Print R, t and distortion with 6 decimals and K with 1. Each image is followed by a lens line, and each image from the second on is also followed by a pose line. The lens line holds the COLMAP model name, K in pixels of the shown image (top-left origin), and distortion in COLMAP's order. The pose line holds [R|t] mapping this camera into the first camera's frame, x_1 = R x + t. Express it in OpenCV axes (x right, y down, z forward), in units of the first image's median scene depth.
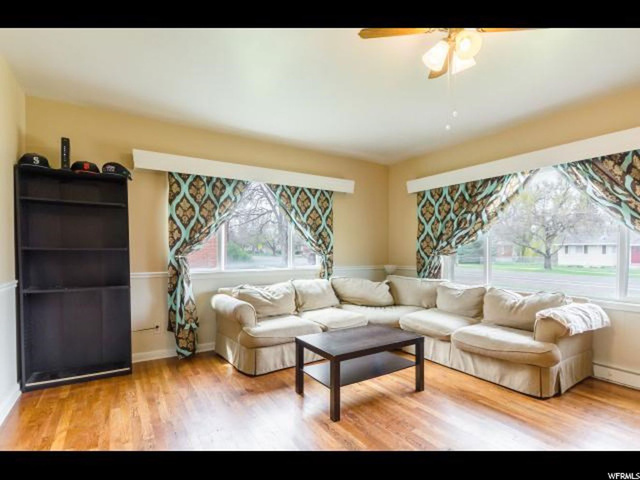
lens RADIAL K [[316.0, 0, 321.2], [0, 316.0, 248.8], [0, 0, 1]] dist [0.000128, -0.000391]
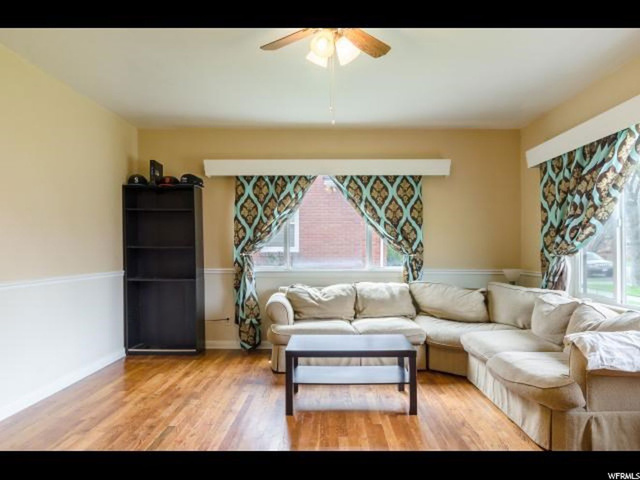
lens RADIAL K [[419.8, 0, 320.0], [0, 419.8, 240.0], [0, 0, 1]] dist [-0.003594, 0.001957]
pose [[0.851347, -0.011884, -0.524468, 0.489081], [0.001812, 0.999804, -0.019713, 0.004644], [0.524599, 0.015832, 0.851202, -0.060895]]
